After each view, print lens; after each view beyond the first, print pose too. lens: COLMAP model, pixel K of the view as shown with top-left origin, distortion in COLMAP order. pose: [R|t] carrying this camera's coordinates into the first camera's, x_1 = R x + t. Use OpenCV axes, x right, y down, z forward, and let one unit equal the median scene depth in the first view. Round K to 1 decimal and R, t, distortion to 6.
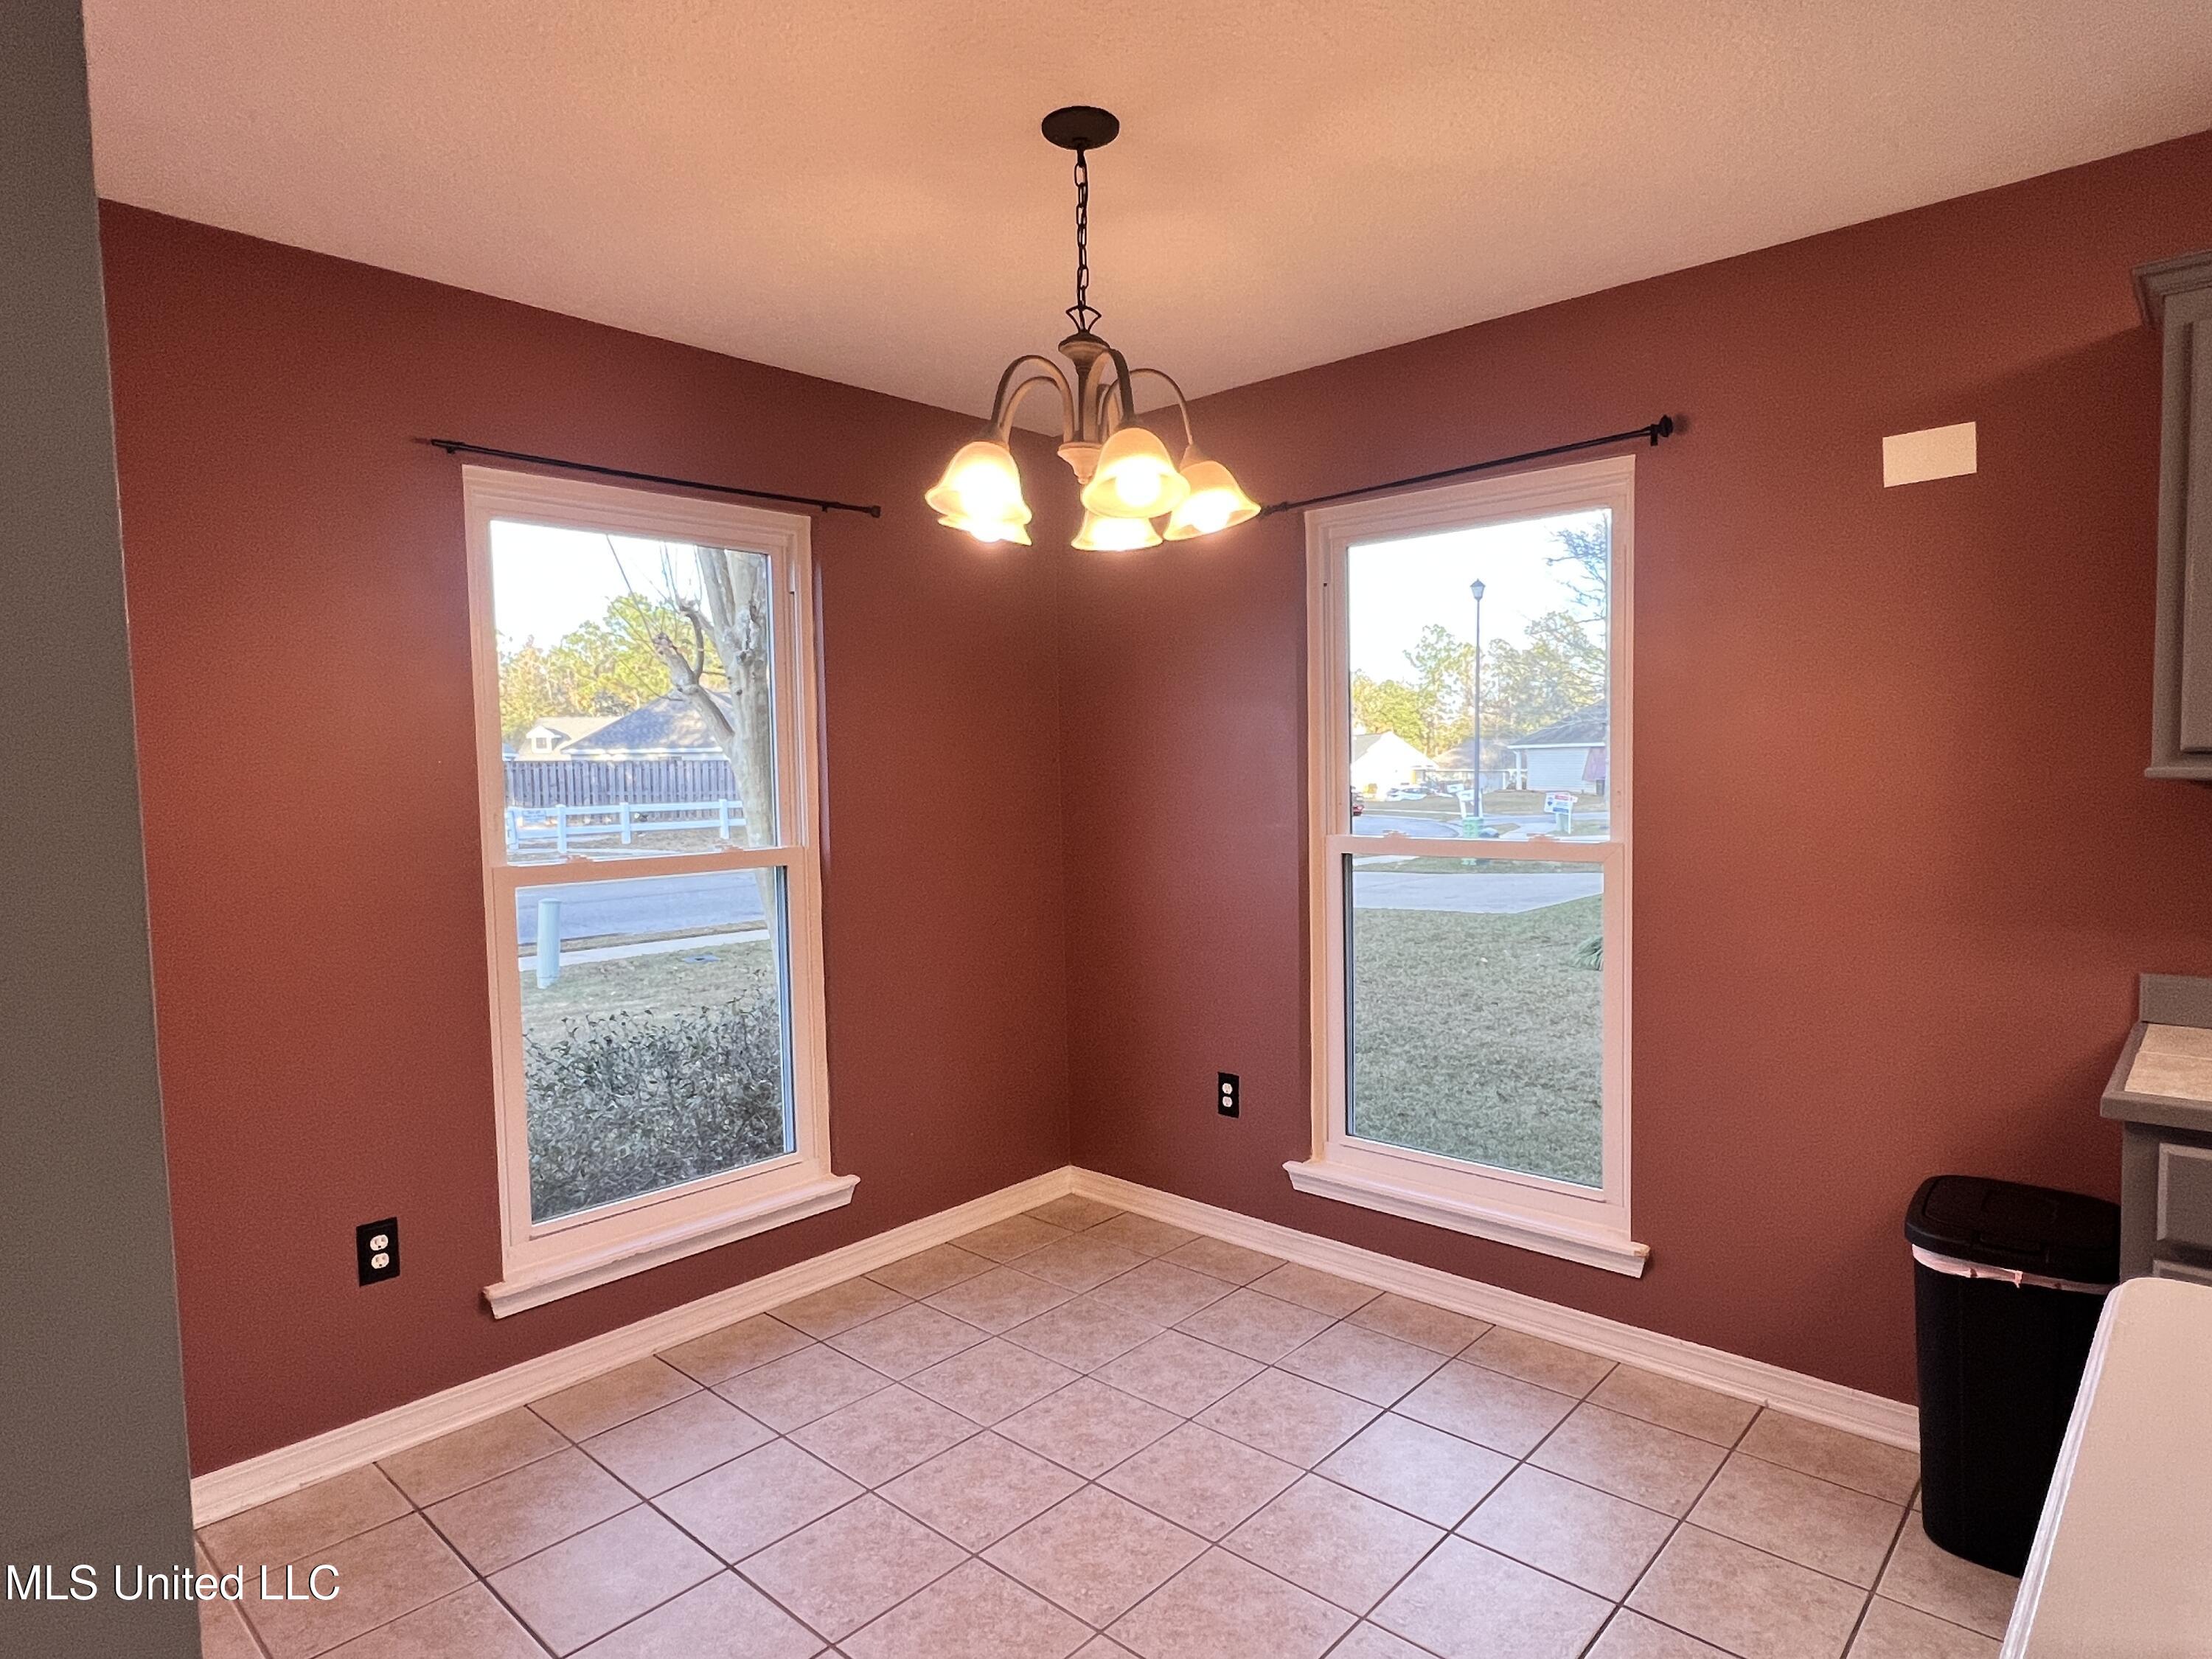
lens RADIAL K [[1256.8, 0, 1121.4], [0, 1256.8, 836.3], [0, 0, 1]] dist [0.000024, 0.001655]
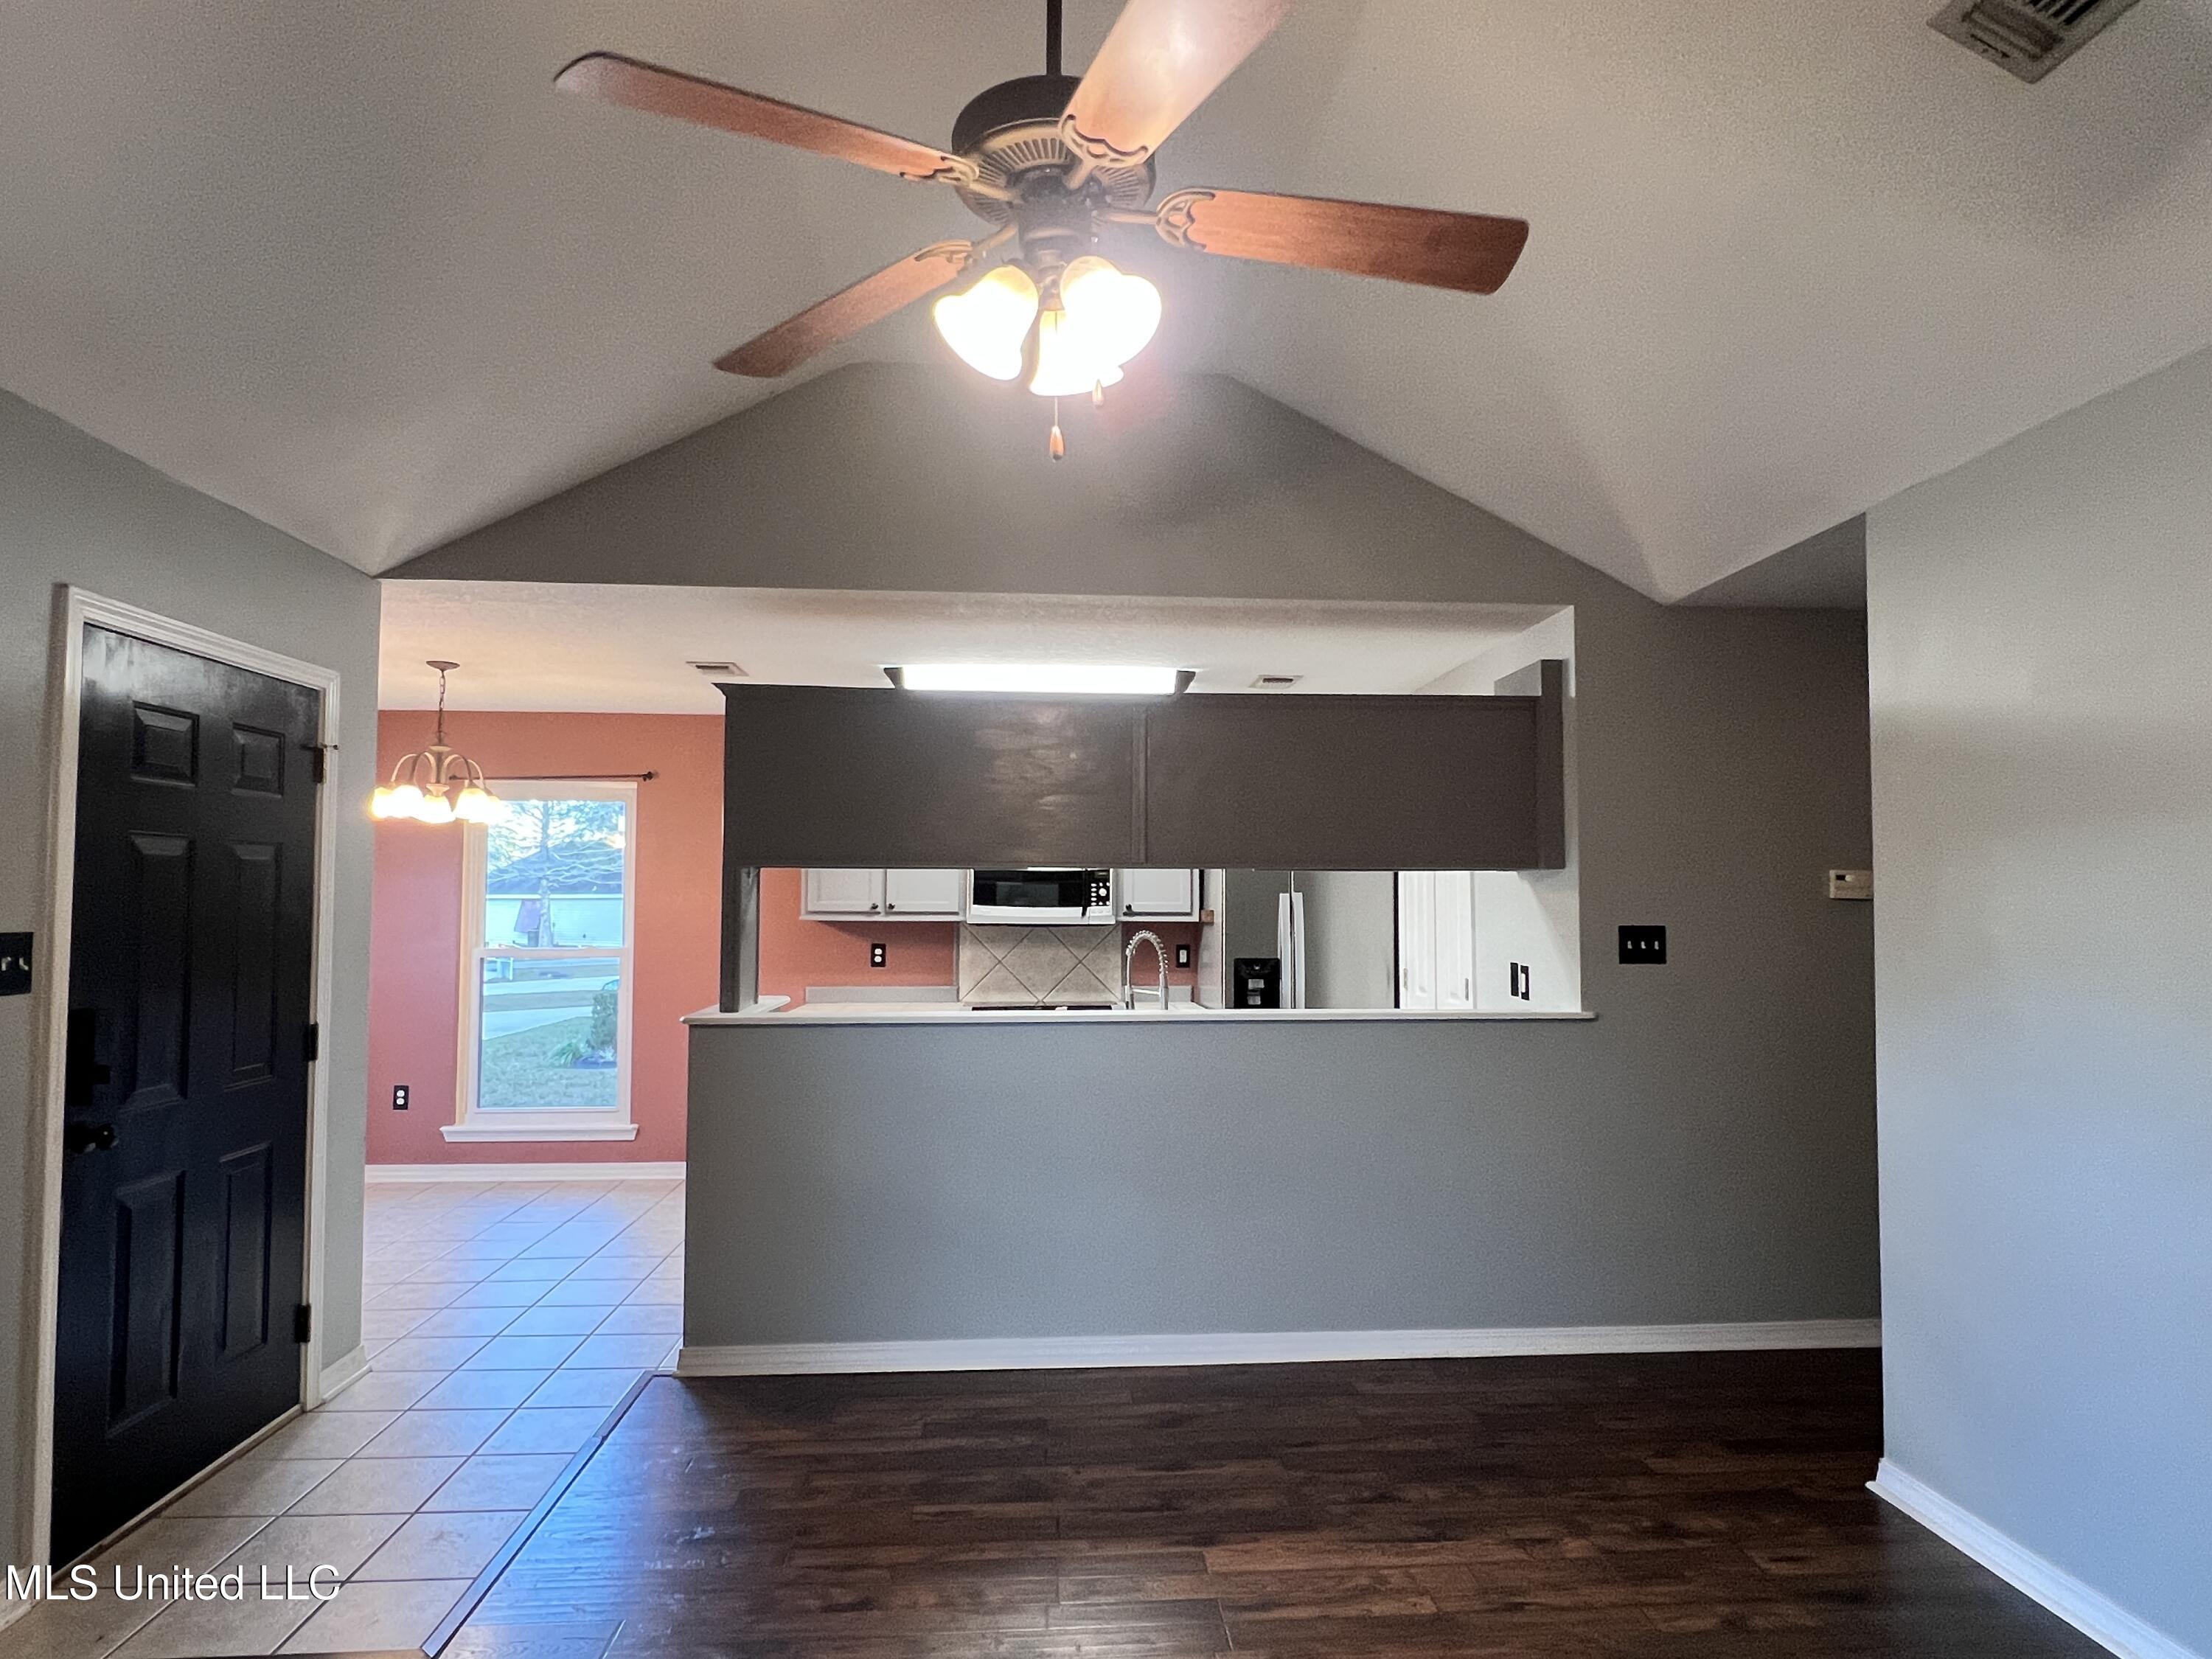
lens RADIAL K [[1256.8, 0, 1117.3], [0, 1256.8, 837.9], [0, 0, 1]] dist [0.000024, 0.001655]
pose [[0.693260, 0.058305, 0.718325, -0.534782], [0.028409, 0.993737, -0.108077, 0.065566], [-0.720127, 0.095332, 0.687262, -1.030284]]
